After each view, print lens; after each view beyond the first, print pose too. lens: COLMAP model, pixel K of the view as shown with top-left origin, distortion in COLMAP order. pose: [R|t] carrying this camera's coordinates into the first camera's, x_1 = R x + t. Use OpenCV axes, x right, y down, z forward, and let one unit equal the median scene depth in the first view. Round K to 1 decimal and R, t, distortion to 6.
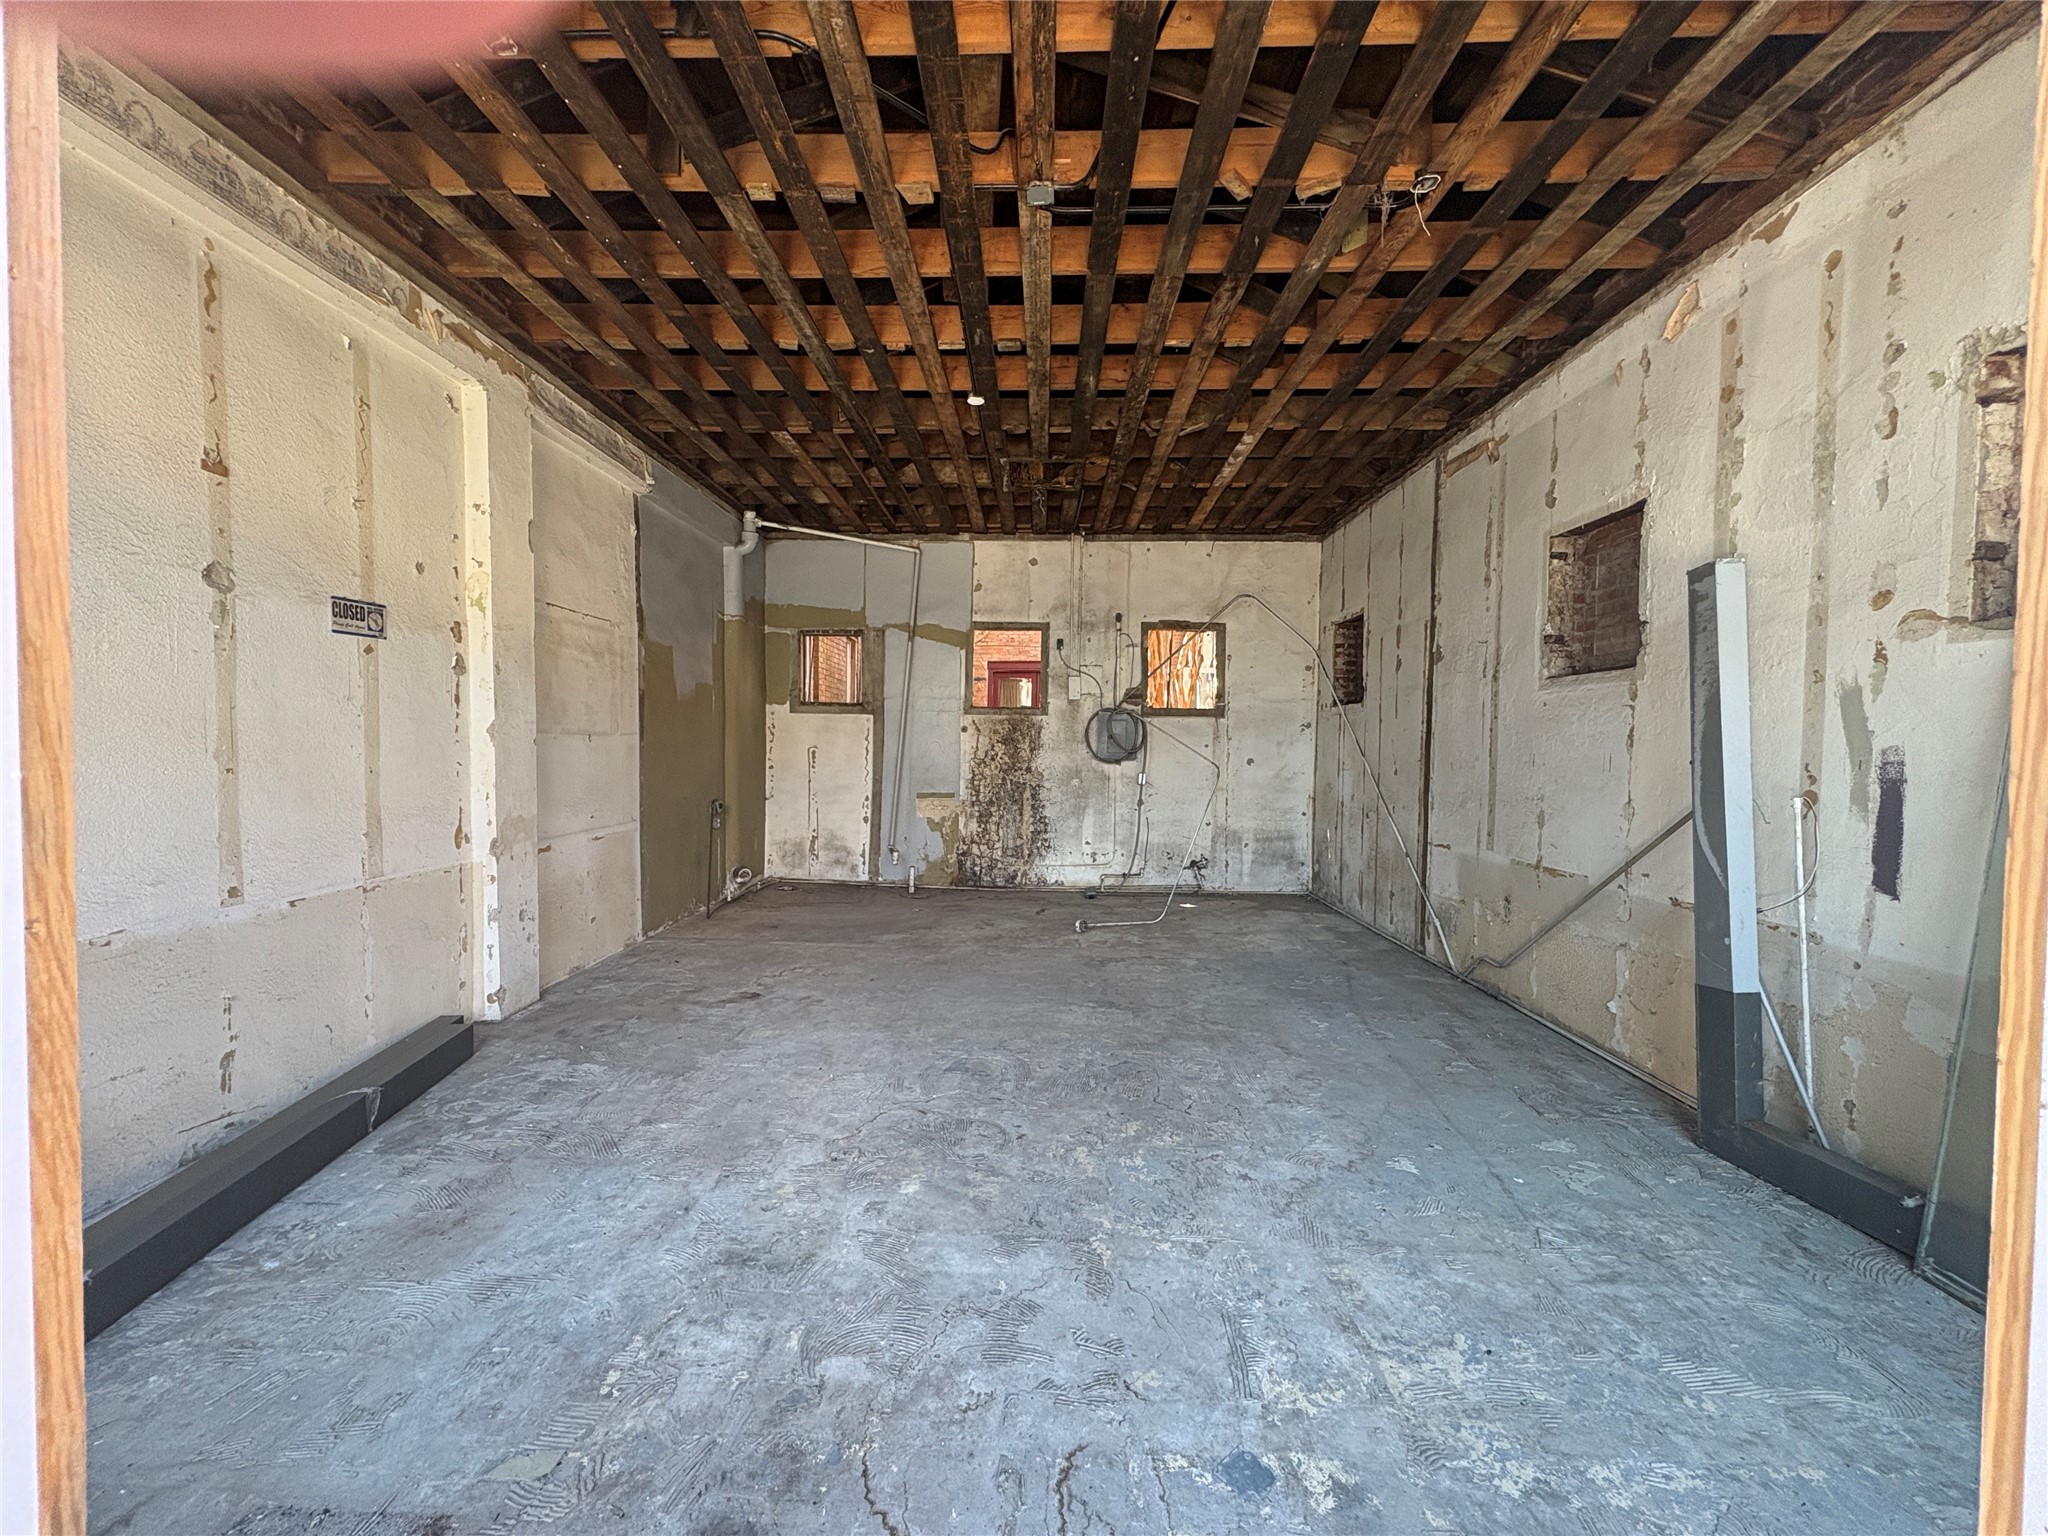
lens RADIAL K [[818.1, 0, 1024.0], [0, 818.1, 768.0], [0, 0, 1]] dist [0.000125, 0.000021]
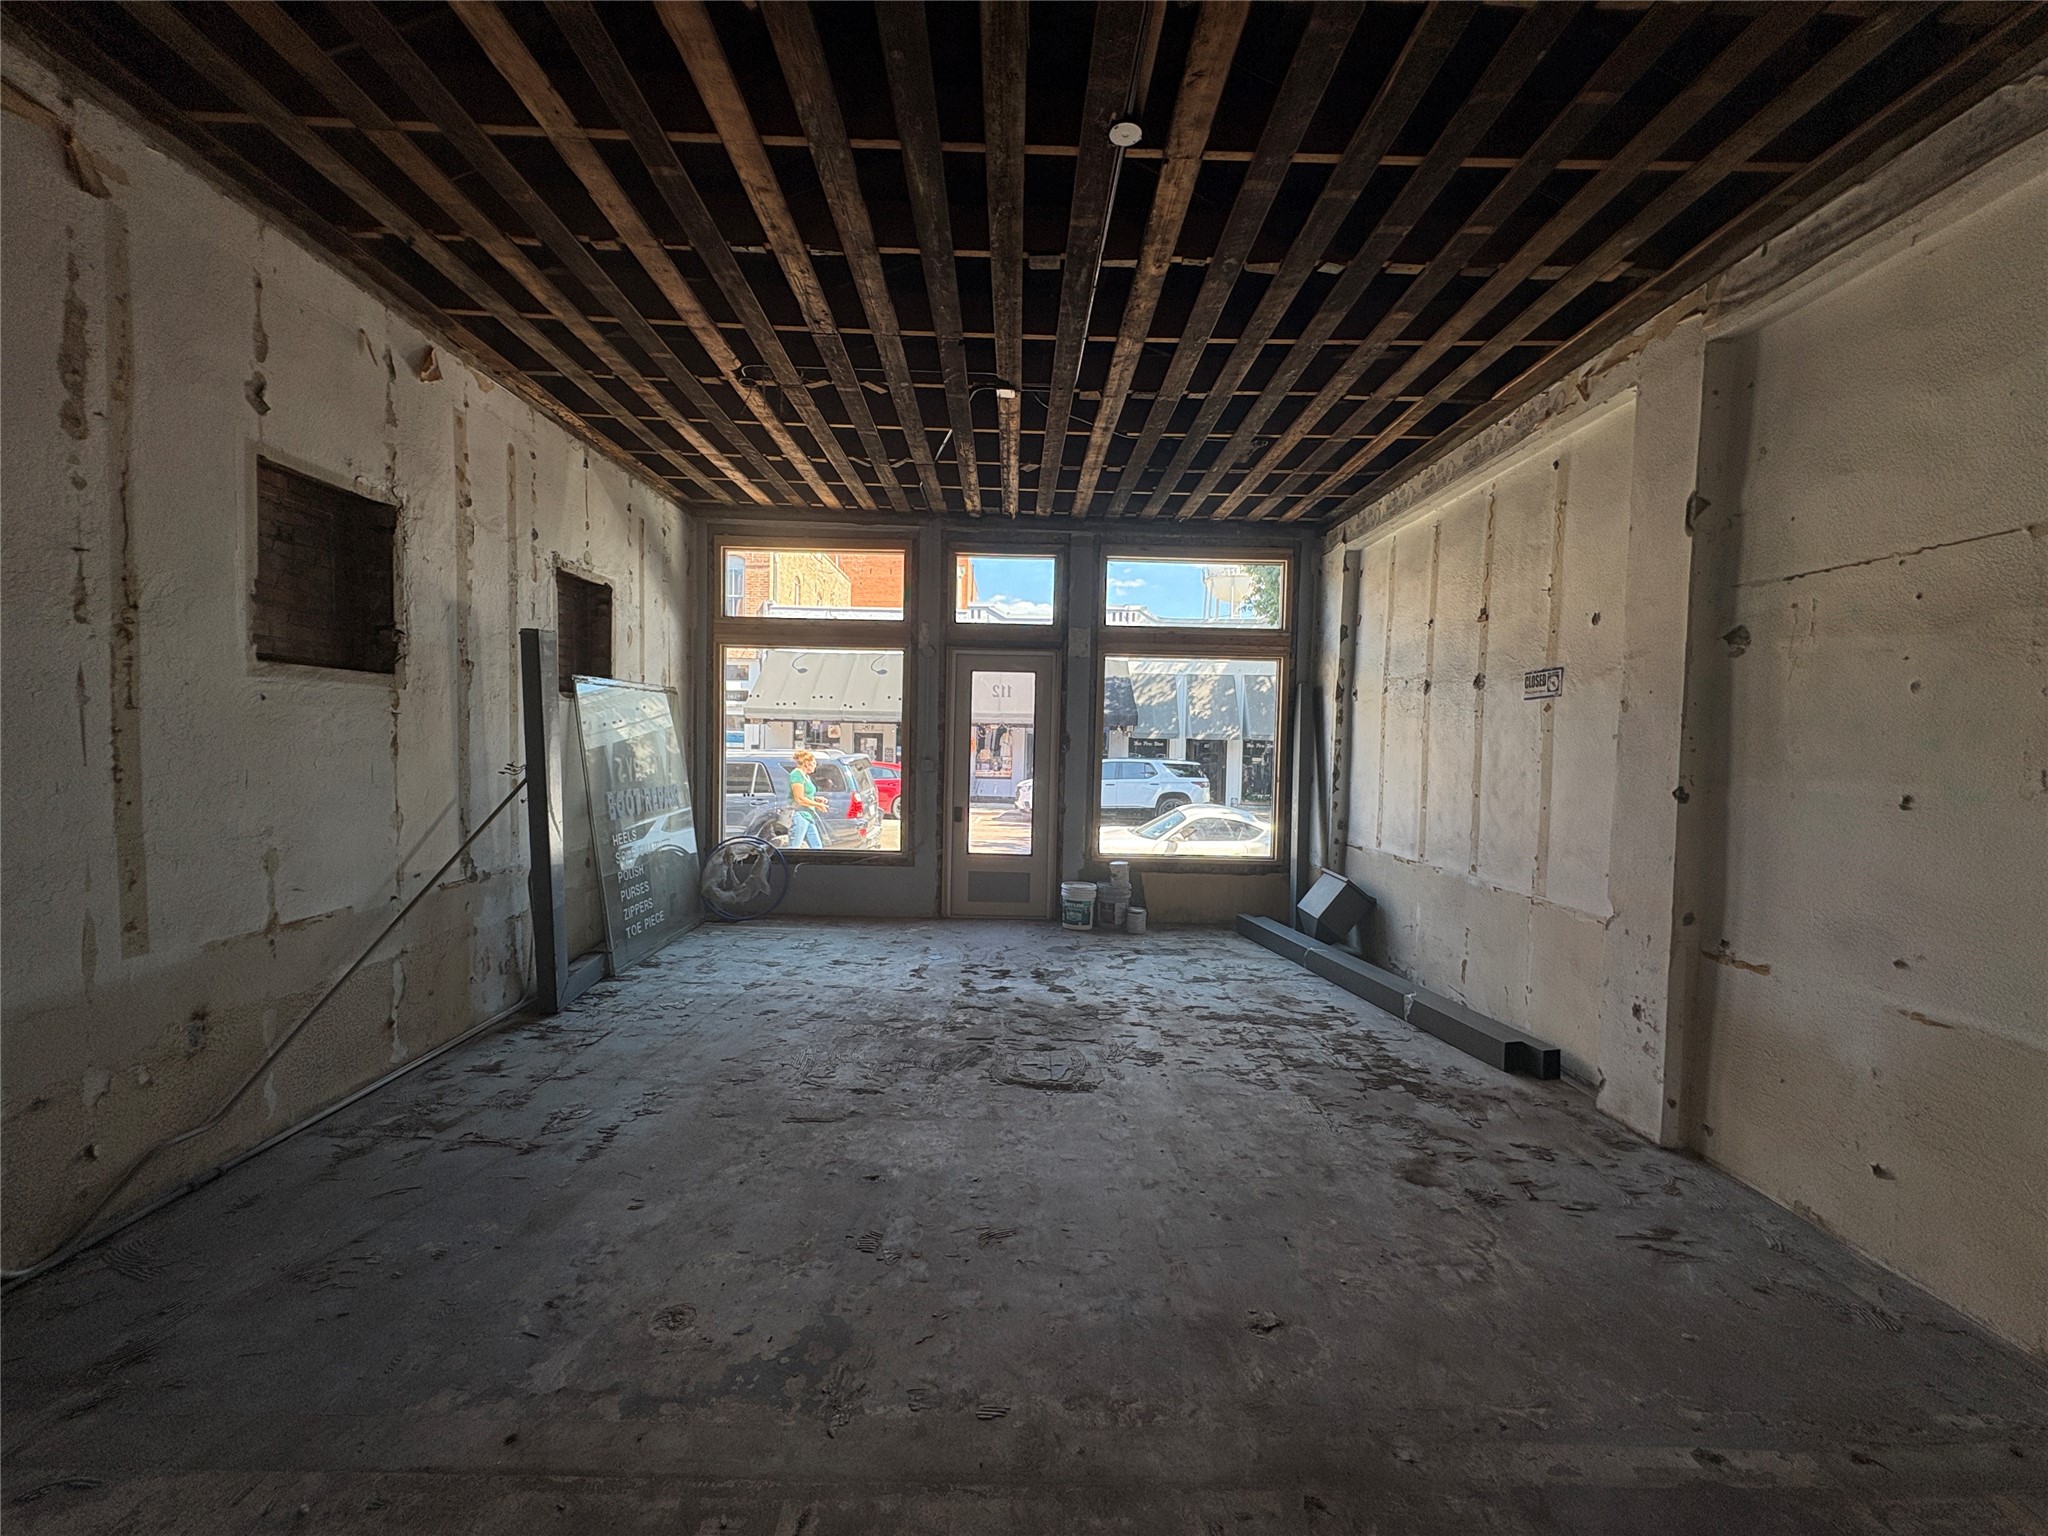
lens RADIAL K [[818.1, 0, 1024.0], [0, 818.1, 768.0], [0, 0, 1]] dist [0.000125, 0.000021]
pose [[-0.998787, -0.030996, -0.038247, 0.018524], [-0.033341, 0.997502, 0.062280, -0.097105], [0.036221, 0.063480, -0.997326, 2.018601]]
